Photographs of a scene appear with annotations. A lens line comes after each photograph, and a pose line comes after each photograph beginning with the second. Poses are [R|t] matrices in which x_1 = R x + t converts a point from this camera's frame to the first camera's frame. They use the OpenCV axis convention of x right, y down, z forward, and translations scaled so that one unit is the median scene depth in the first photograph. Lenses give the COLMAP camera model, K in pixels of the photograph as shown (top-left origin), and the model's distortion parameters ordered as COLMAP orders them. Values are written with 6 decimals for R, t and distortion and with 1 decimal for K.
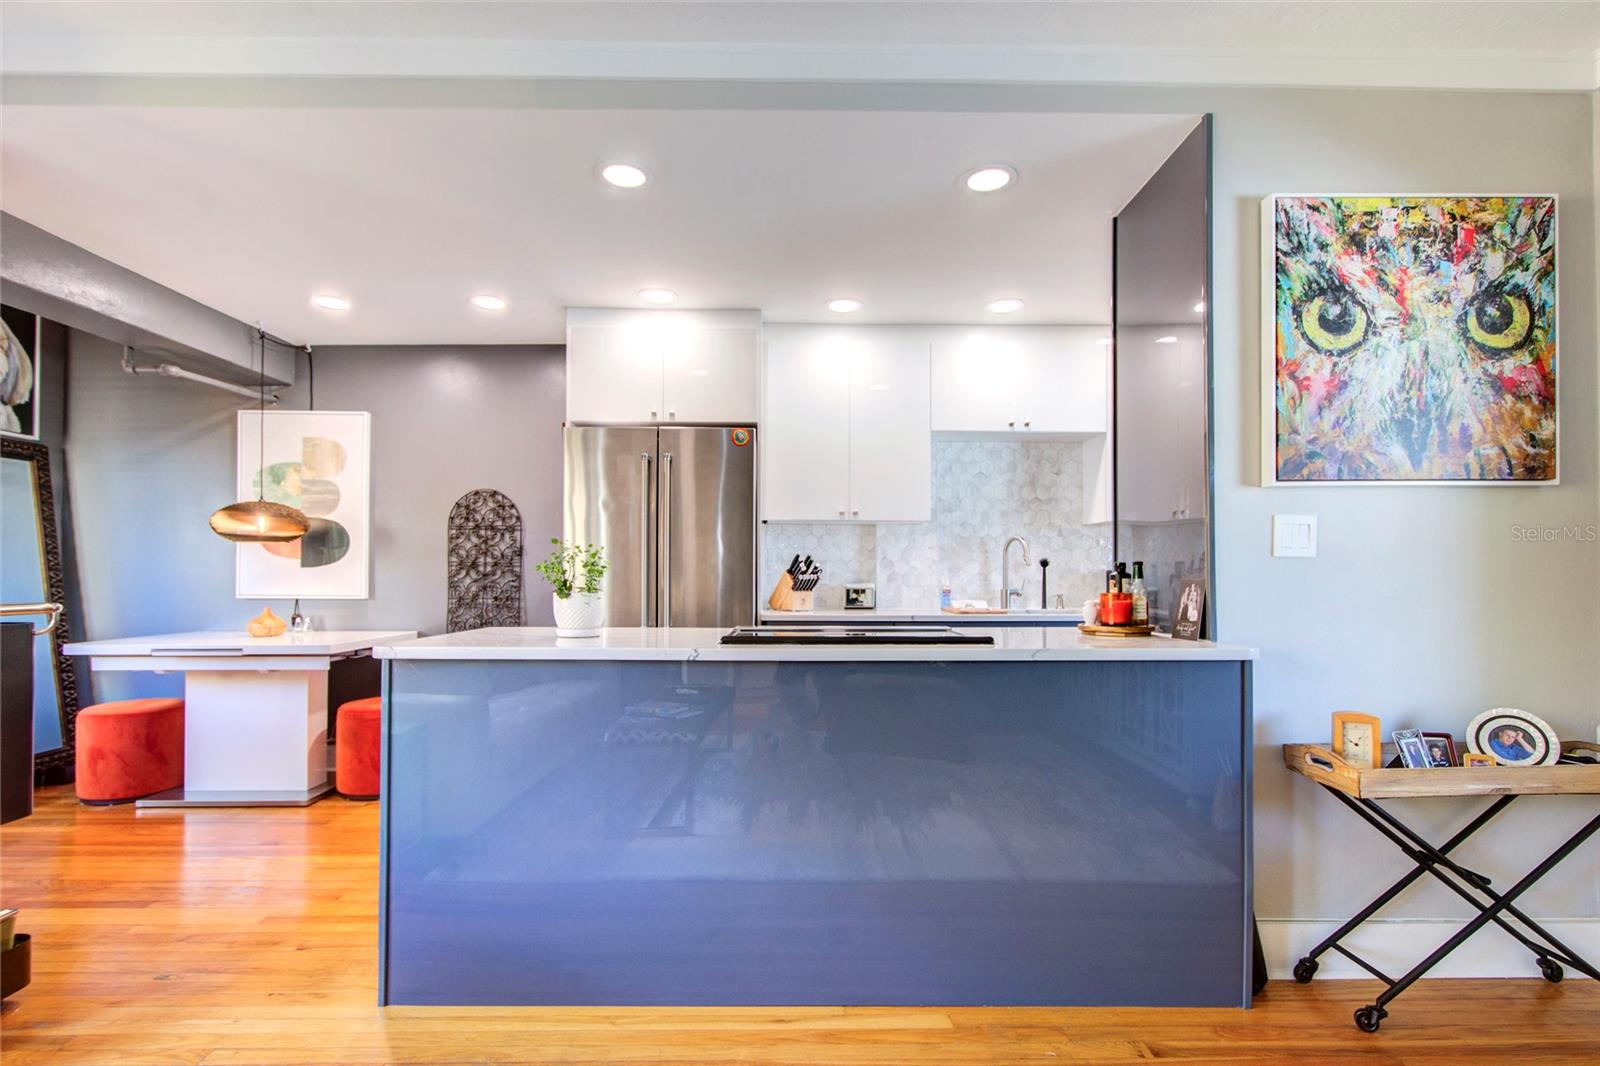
lens RADIAL K [[762.1, 0, 772.8], [0, 762.1, 572.4], [0, 0, 1]] dist [-0.003816, 0.001673]
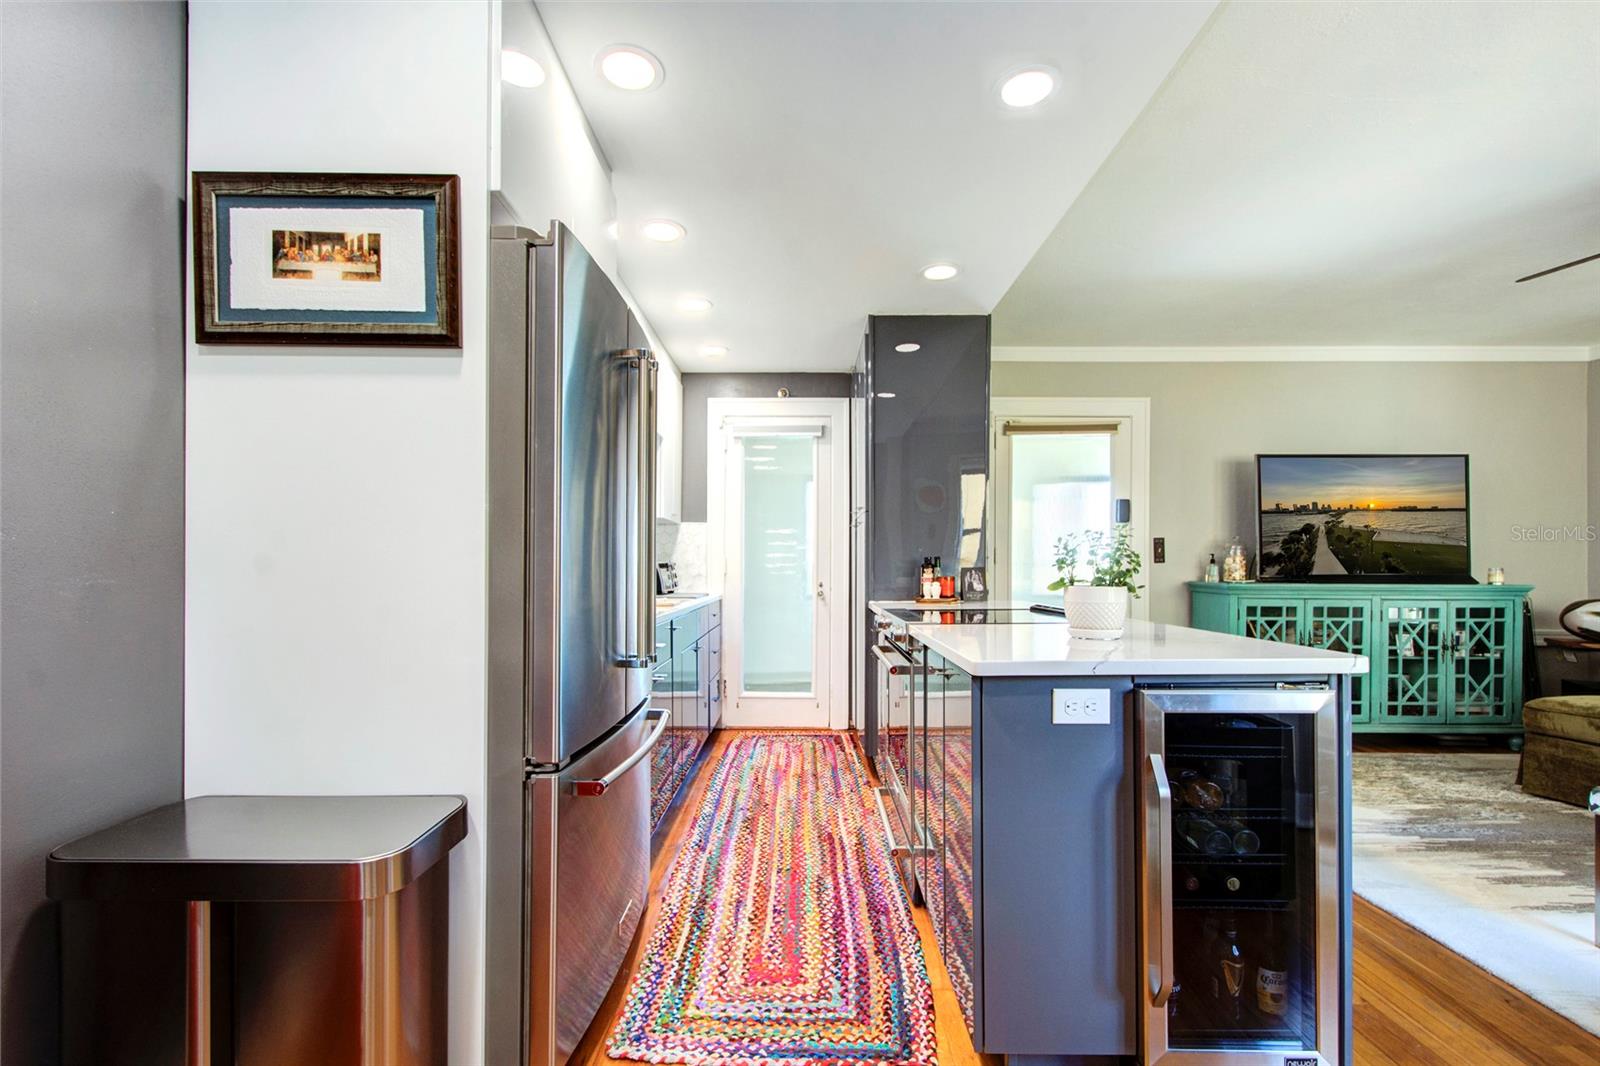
lens RADIAL K [[707.4, 0, 797.4], [0, 707.4, 564.2], [0, 0, 1]] dist [0.001989, -0.002710]
pose [[-0.005676, -0.002869, 0.999980, -0.581153], [-0.003385, 0.999990, 0.002850, -0.000756], [-0.999978, -0.003368, -0.005686, 0.757141]]
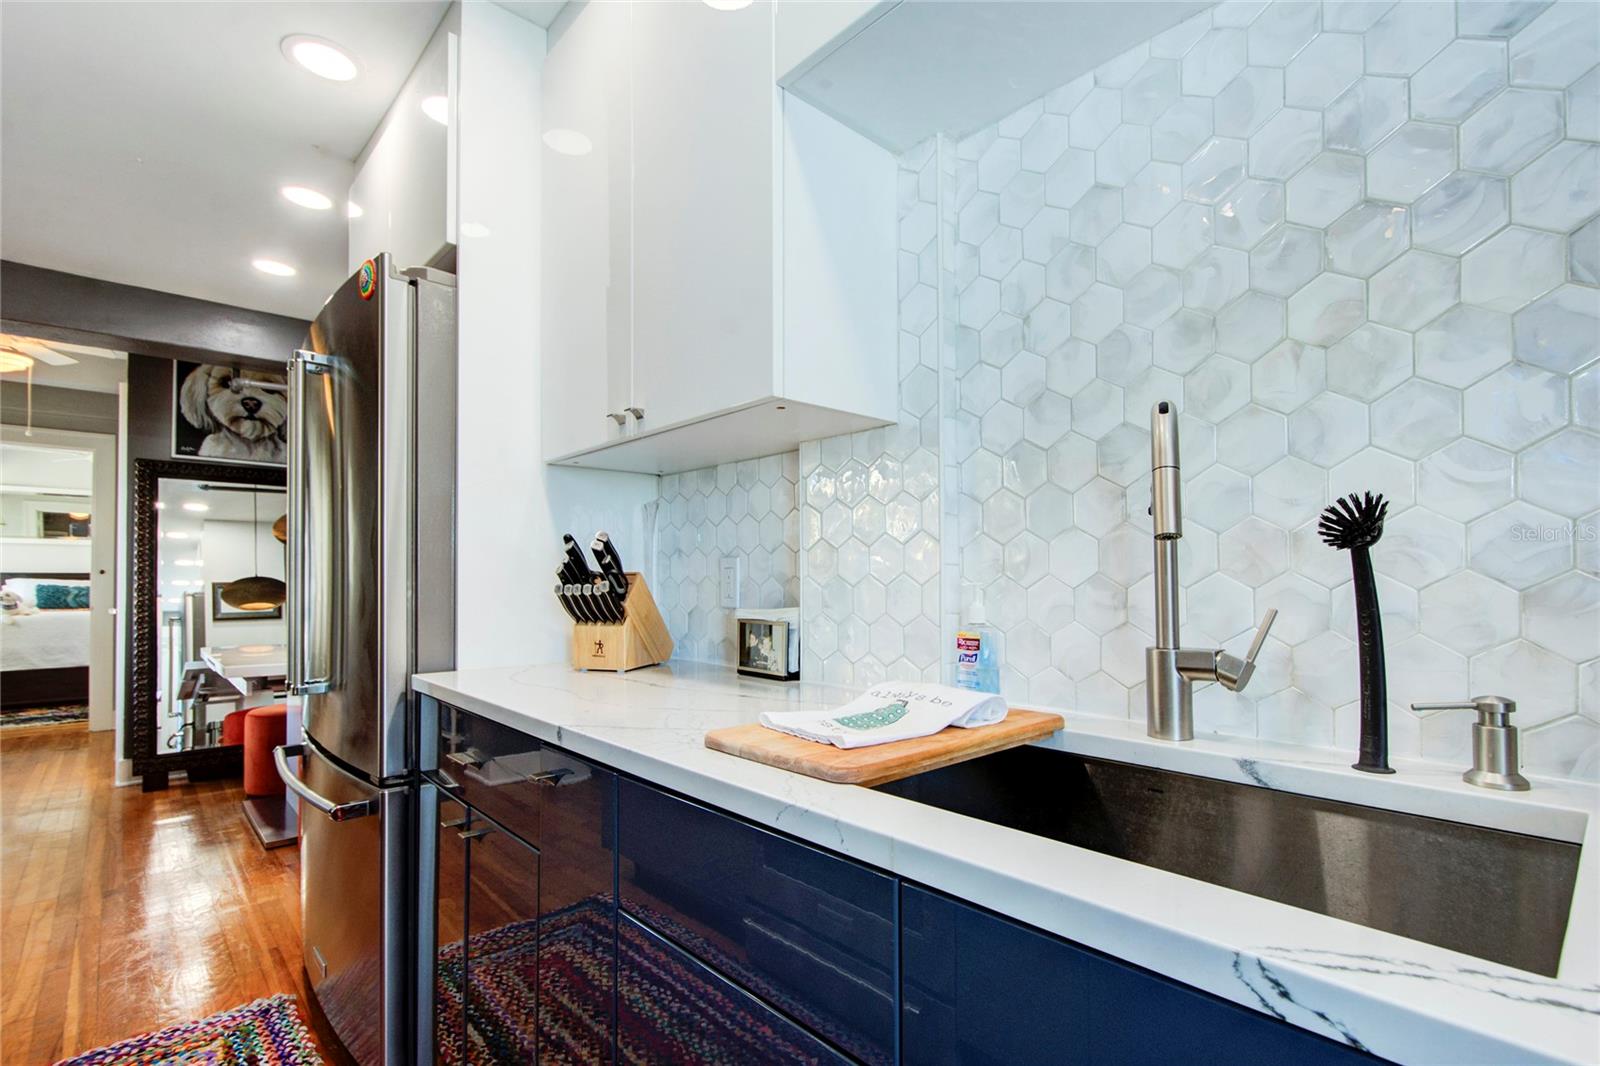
lens RADIAL K [[762.1, 0, 808.3], [0, 762.1, 583.8], [0, 0, 1]] dist [-0.003816, 0.001673]
pose [[0.682215, -0.003028, -0.731145, 0.398870], [0.000066, 0.999992, -0.004079, 0.003875], [0.731151, 0.002735, 0.682210, 0.764196]]
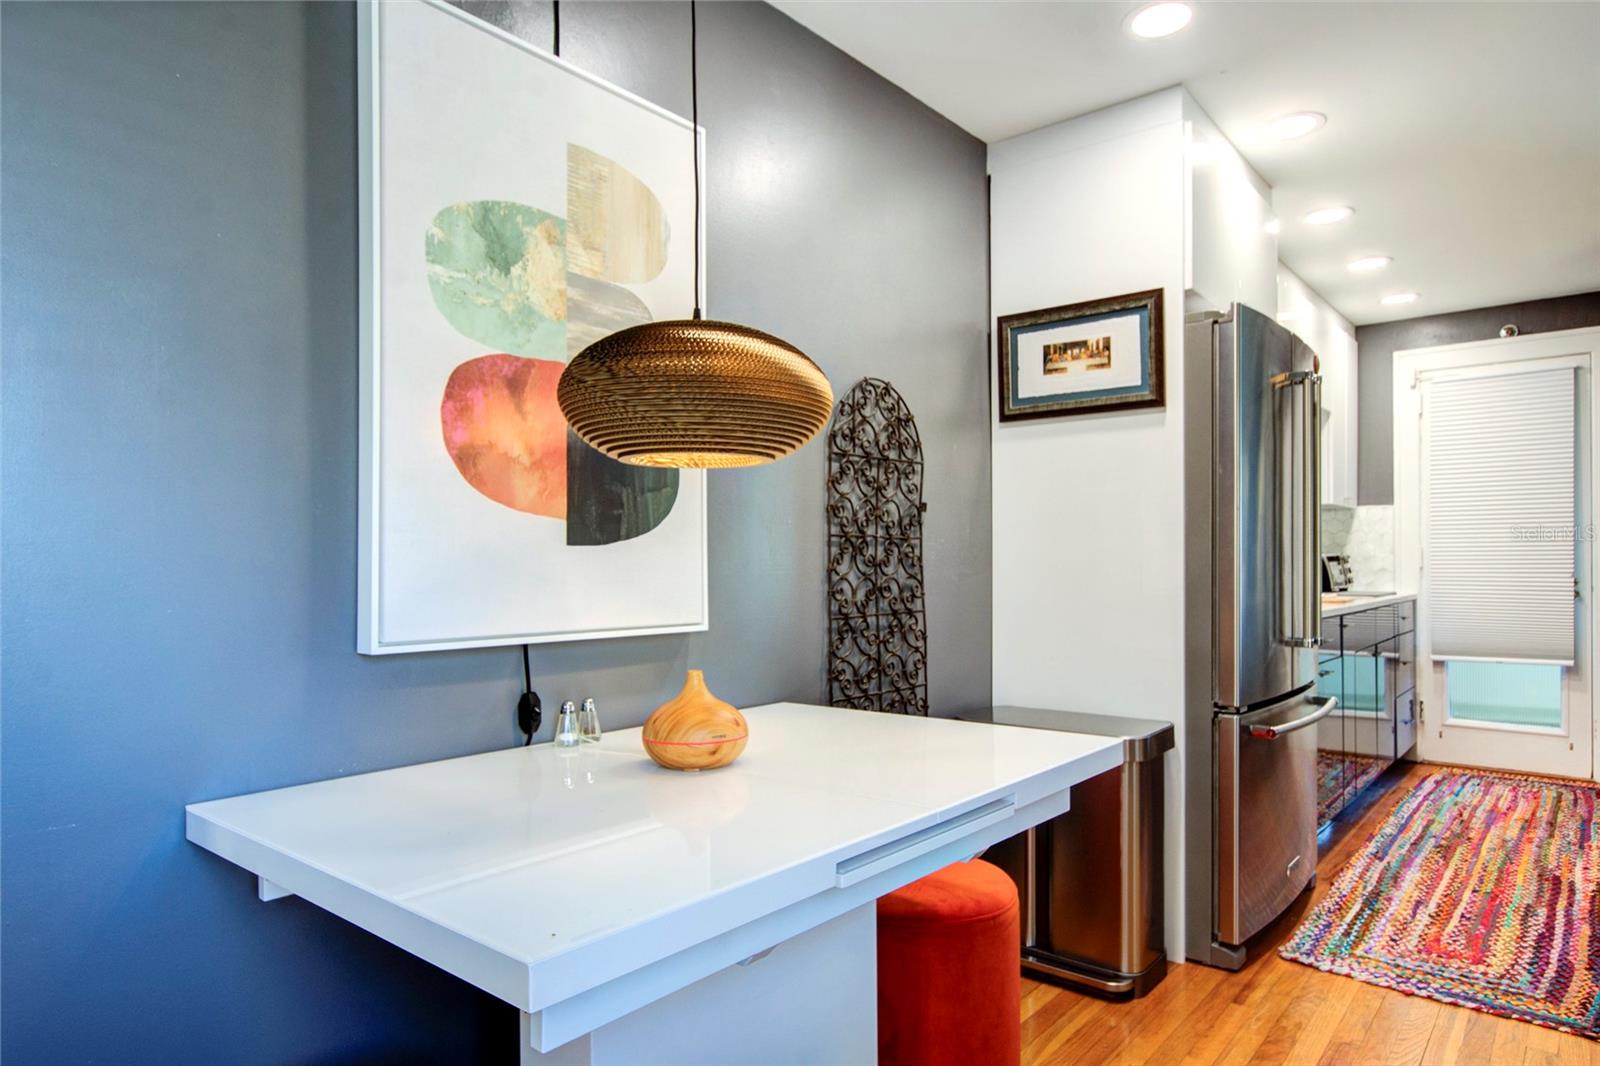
lens RADIAL K [[931.4, 0, 791.3], [0, 931.4, 551.5], [0, 0, 1]] dist [0.003304, -0.007498]
pose [[0.653173, 0.000017, 0.757208, -0.884545], [0.003380, 0.999990, -0.002938, -0.002616], [-0.757201, 0.004478, 0.653167, 0.696105]]
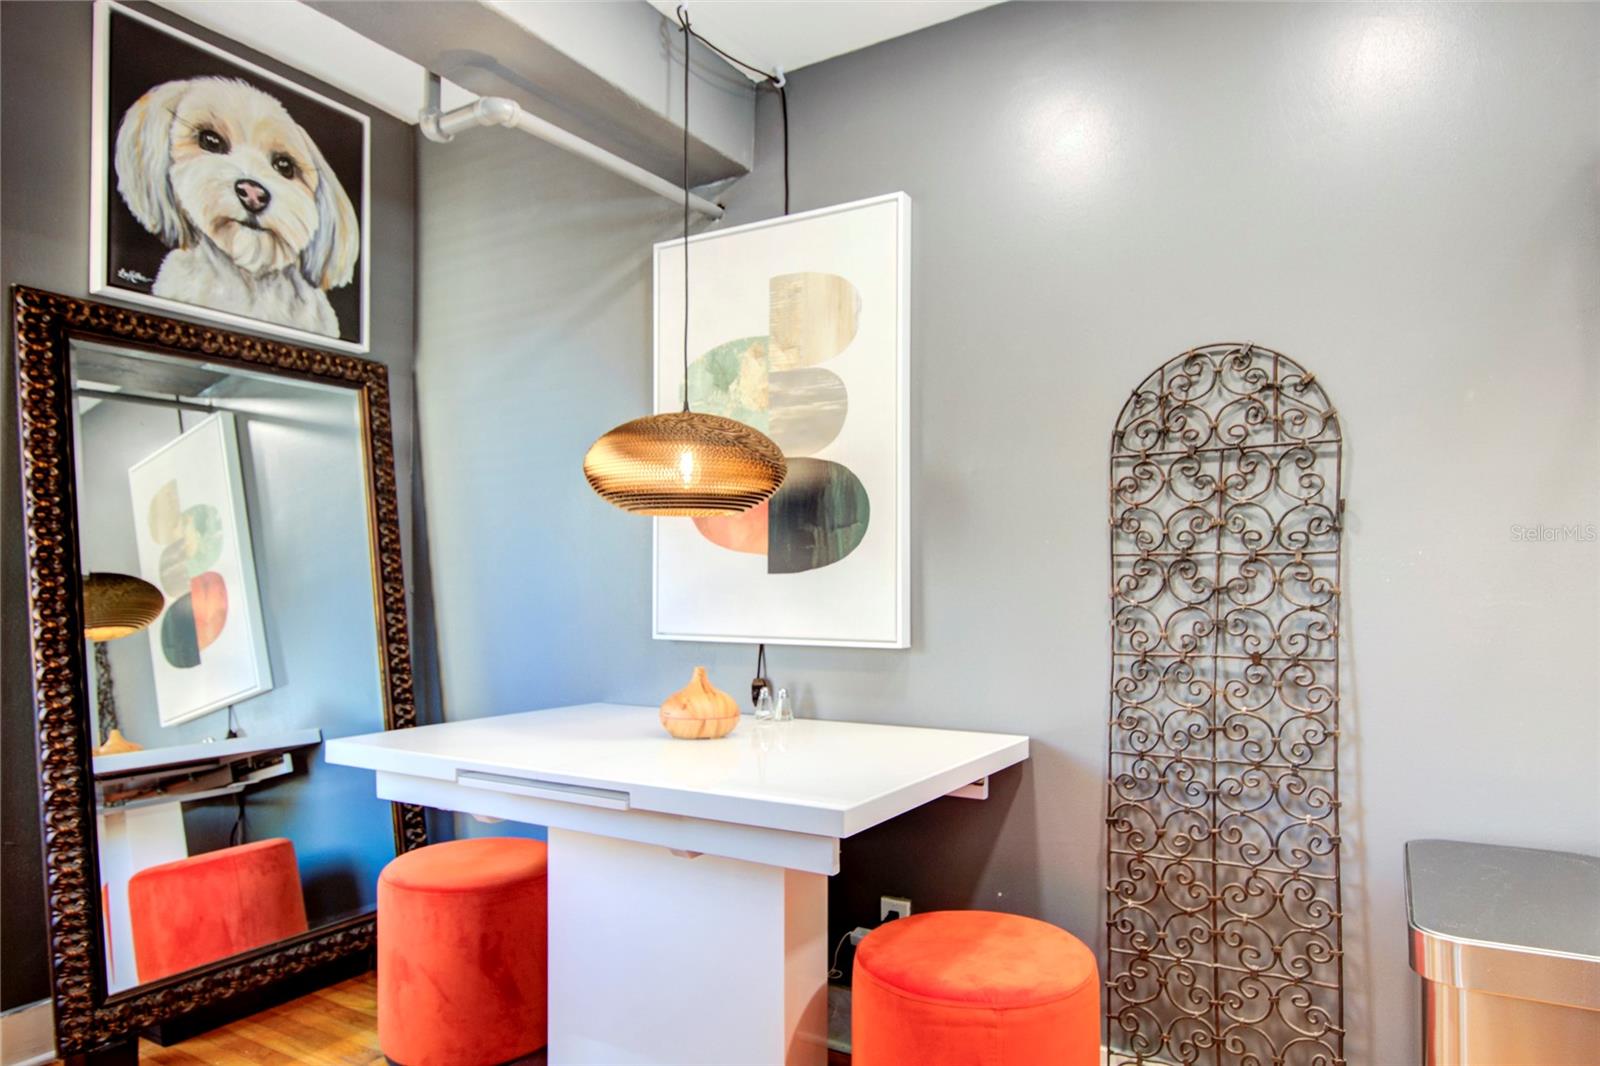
lens RADIAL K [[931.4, 0, 811.5], [0, 931.4, 568.3], [0, 0, 1]] dist [0.003304, -0.007498]
pose [[0.875241, -0.011913, -0.483541, -0.350589], [0.009002, 0.999925, -0.008340, -0.005034], [0.483604, 0.002947, 0.875282, 0.561142]]
